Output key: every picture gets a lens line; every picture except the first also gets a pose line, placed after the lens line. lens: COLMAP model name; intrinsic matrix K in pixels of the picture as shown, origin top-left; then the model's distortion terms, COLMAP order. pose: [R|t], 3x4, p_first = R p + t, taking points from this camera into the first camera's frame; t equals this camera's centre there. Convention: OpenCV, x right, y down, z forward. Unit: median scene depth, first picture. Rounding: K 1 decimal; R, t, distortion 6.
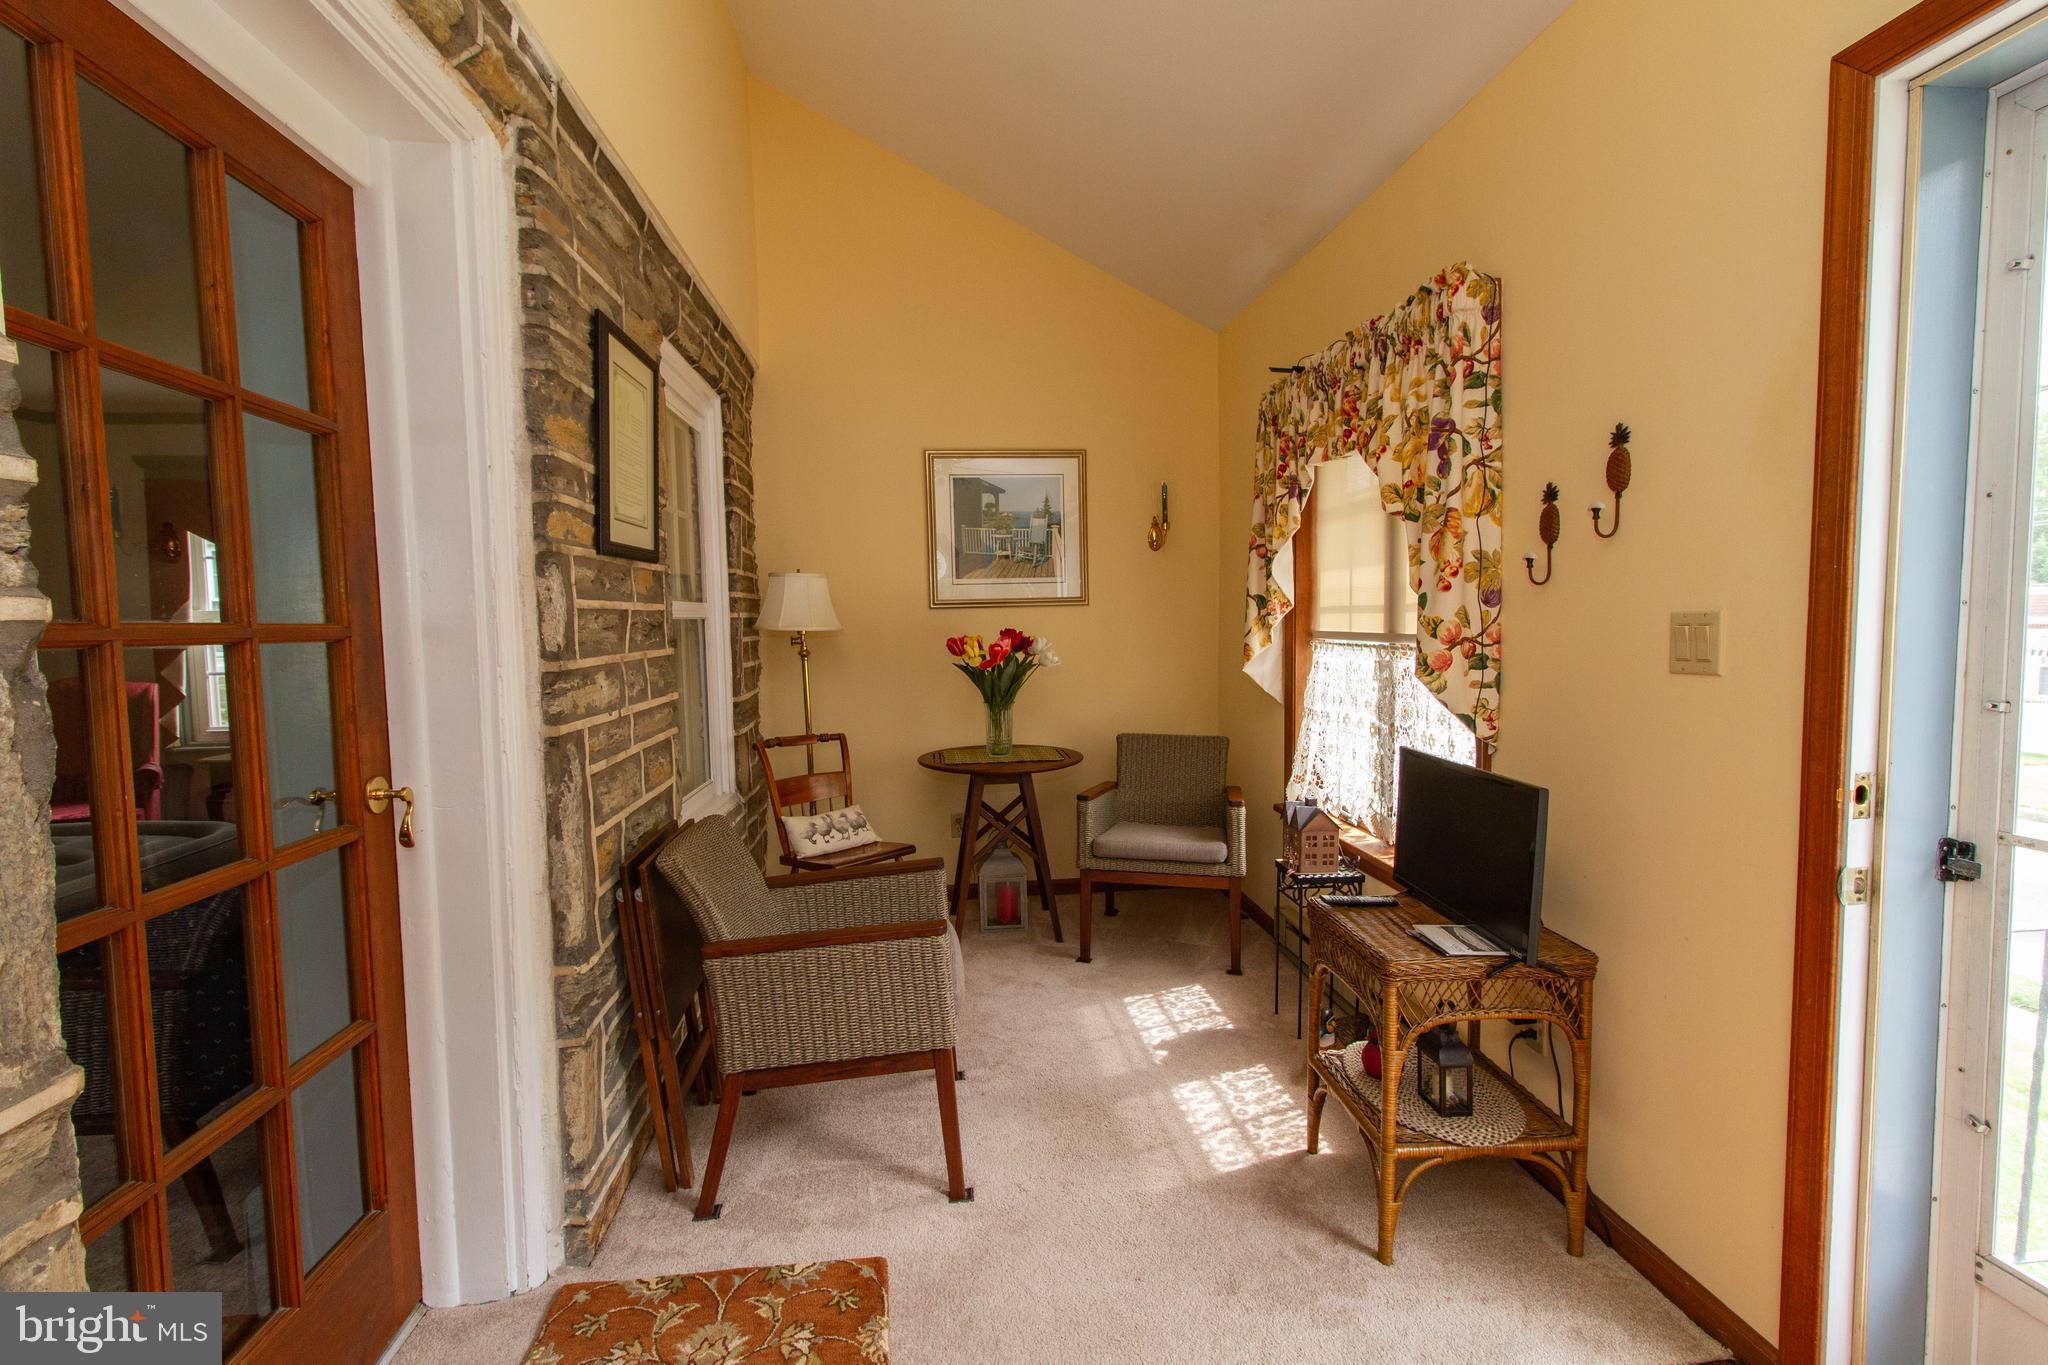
lens RADIAL K [[947.8, 0, 1030.6], [0, 947.8, 678.8], [0, 0, 1]] dist [0.000556, 0.001885]
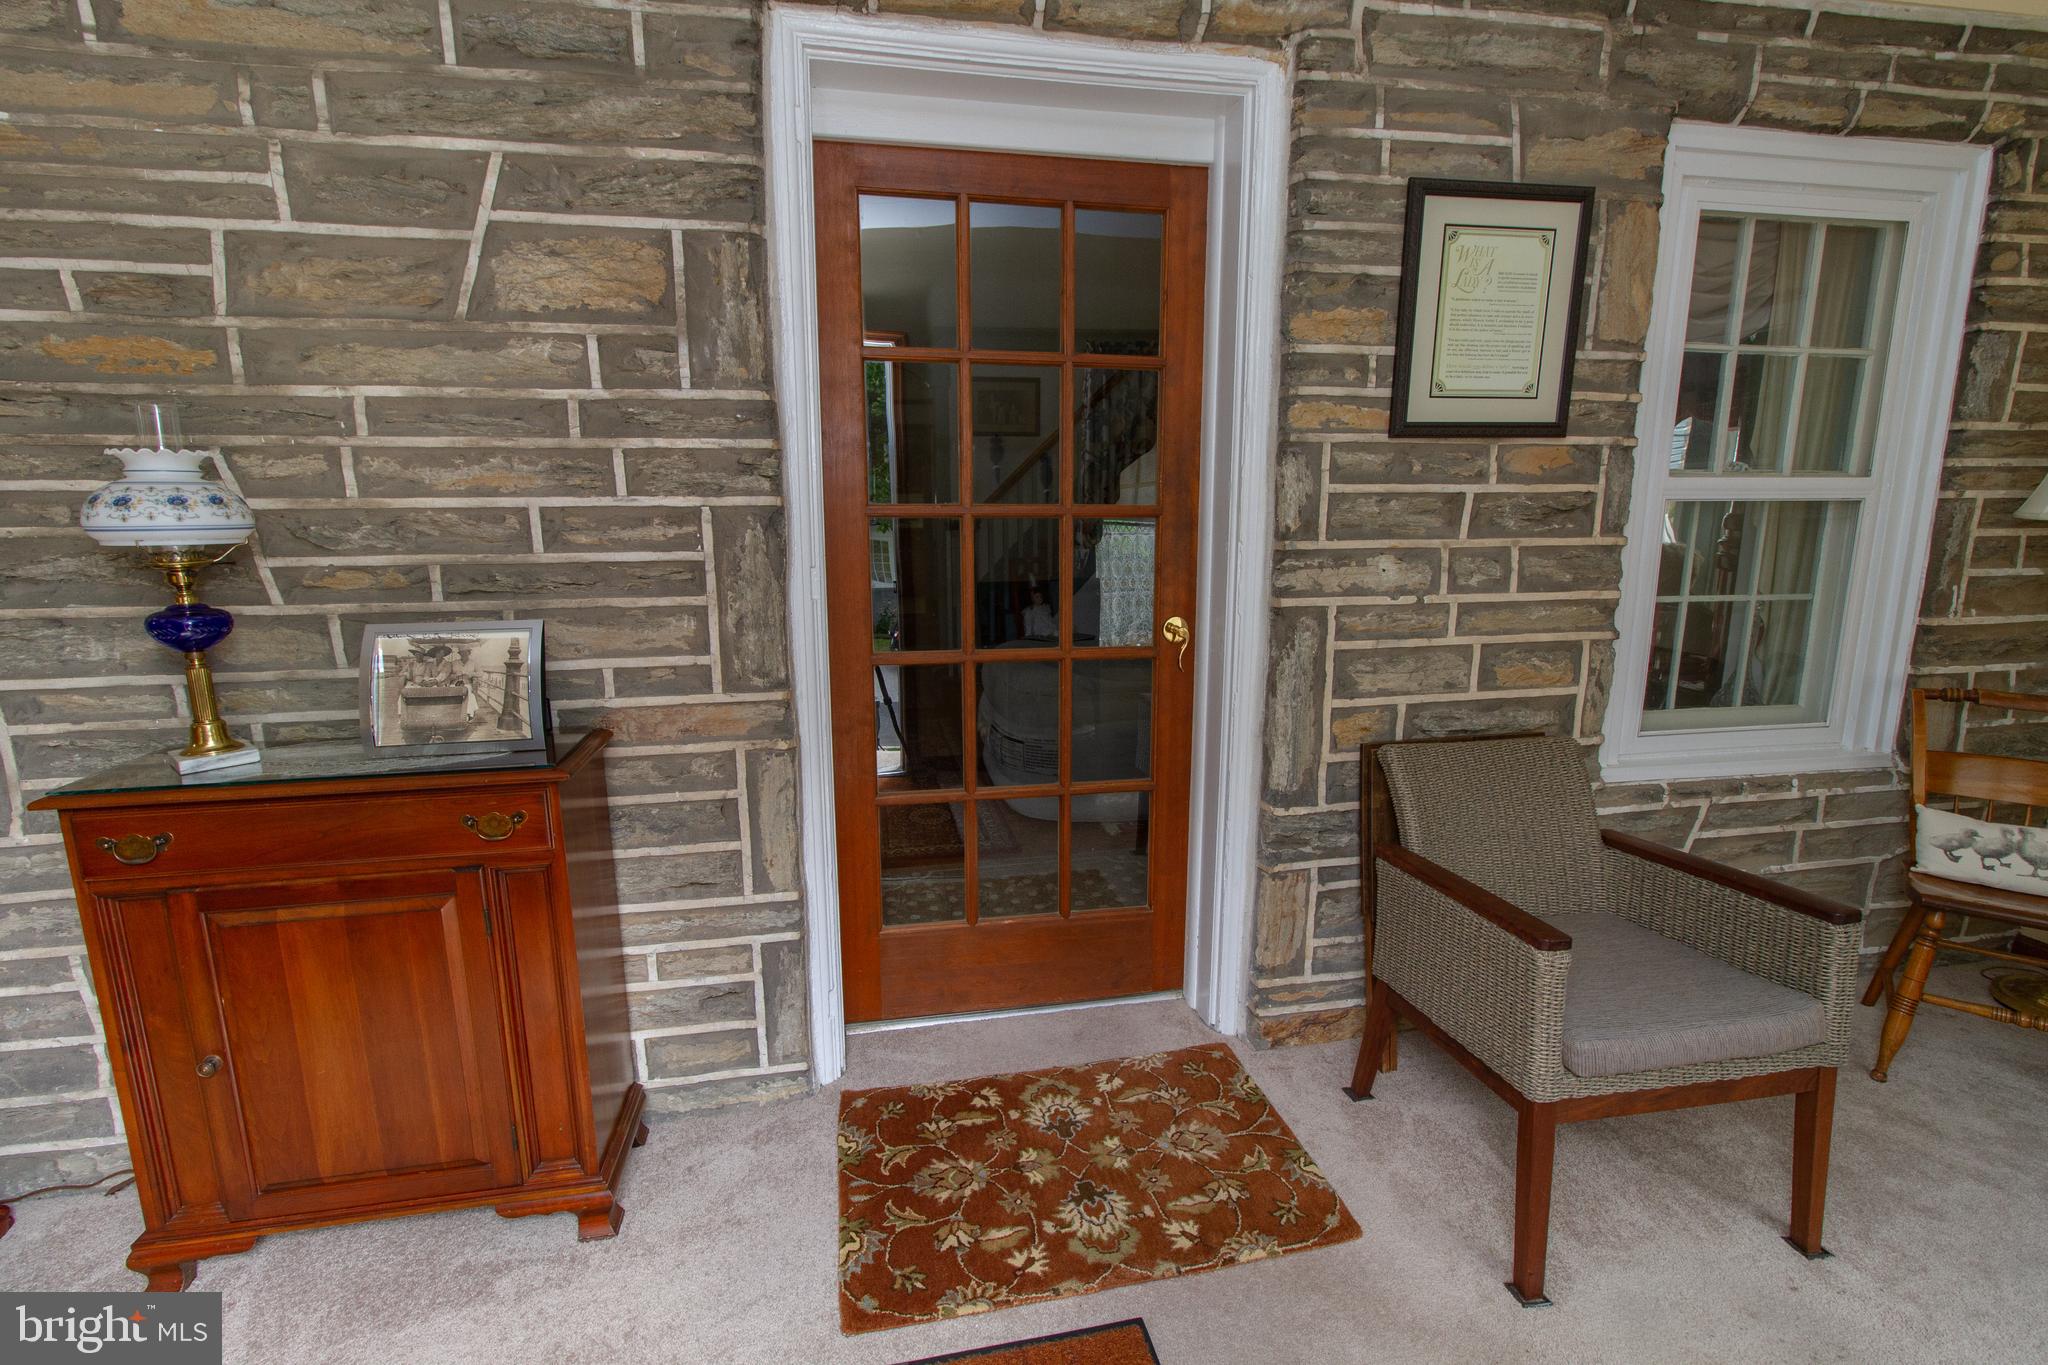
lens RADIAL K [[947.8, 0, 1015.9], [0, 947.8, 681.3], [0, 0, 1]] dist [0.000556, 0.001885]
pose [[0.075711, 0.197239, -0.977428, 0.605639], [-0.062192, 0.979267, 0.192793, -0.052012], [0.995188, 0.046191, 0.086408, 0.583186]]
